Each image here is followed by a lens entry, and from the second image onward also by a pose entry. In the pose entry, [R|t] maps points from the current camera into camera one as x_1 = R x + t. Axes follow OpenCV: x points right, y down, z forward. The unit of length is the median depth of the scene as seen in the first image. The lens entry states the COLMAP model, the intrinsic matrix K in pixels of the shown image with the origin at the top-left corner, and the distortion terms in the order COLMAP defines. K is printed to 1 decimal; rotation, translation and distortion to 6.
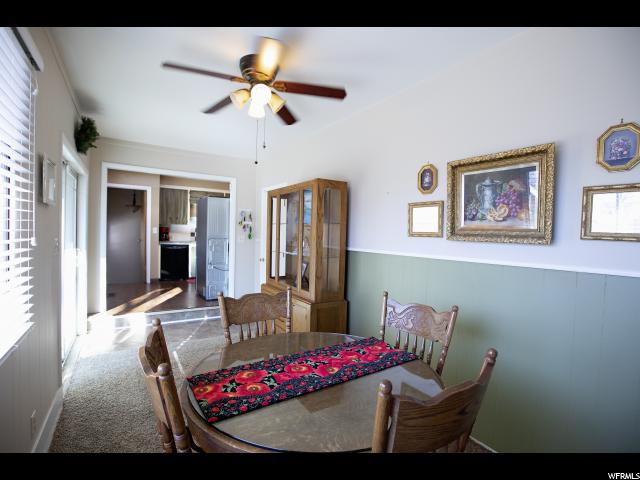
lens RADIAL K [[305.4, 0, 320.0], [0, 305.4, 240.0], [0, 0, 1]] dist [-0.056100, 0.000051]
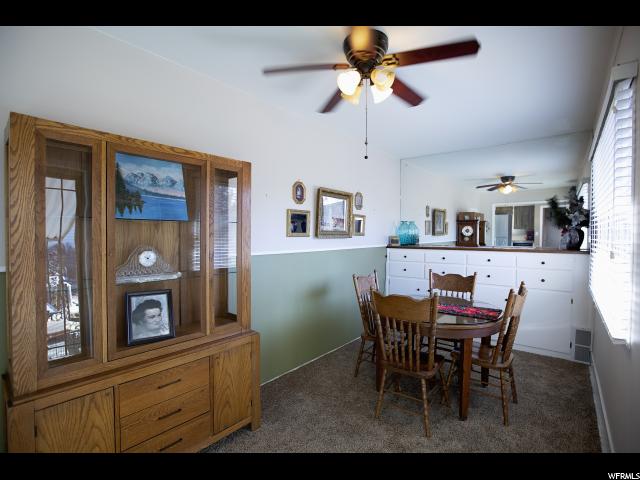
lens RADIAL K [[305.4, 0, 320.0], [0, 305.4, 240.0], [0, 0, 1]] dist [-0.056100, 0.000051]
pose [[-0.311150, -0.033669, 0.949764, -0.948794], [0.017652, 0.998995, 0.041197, -0.048867], [-0.950197, 0.029584, -0.310243, 1.345130]]
